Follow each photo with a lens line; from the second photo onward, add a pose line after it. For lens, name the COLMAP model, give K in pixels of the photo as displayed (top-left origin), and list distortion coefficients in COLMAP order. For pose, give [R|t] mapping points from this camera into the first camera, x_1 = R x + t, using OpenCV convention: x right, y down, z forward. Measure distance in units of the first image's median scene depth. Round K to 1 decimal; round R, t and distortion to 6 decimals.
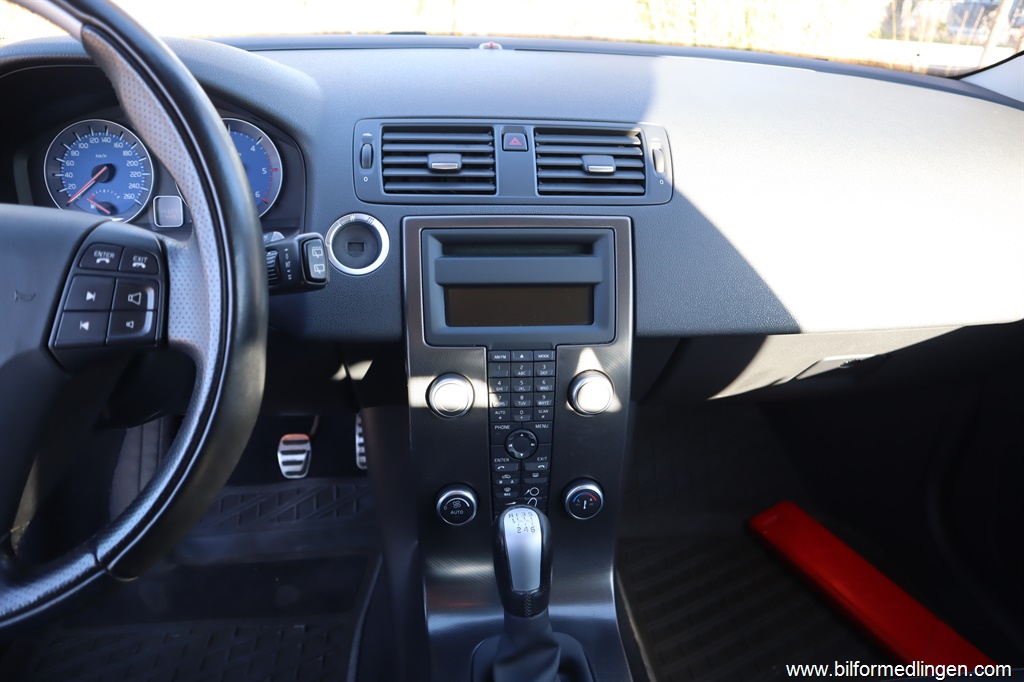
lens RADIAL K [[715.3, 0, 515.2], [0, 715.3, 324.2], [0, 0, 1]] dist [-0.129515, 0.075531]
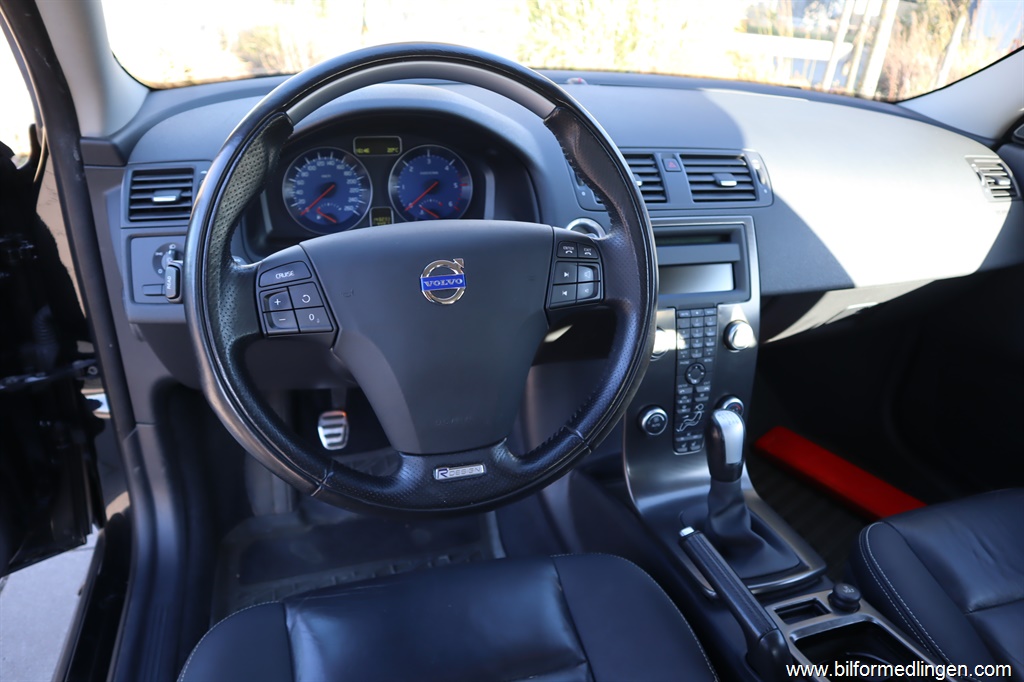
lens RADIAL K [[715.3, 0, 515.2], [0, 715.3, 324.2], [0, 0, 1]] dist [-0.129515, 0.075531]
pose [[0.980149, -0.063448, 0.187835, -0.607946], [0.060318, 0.997929, 0.022343, 0.012191], [-0.188863, -0.010570, 0.981946, -0.348315]]
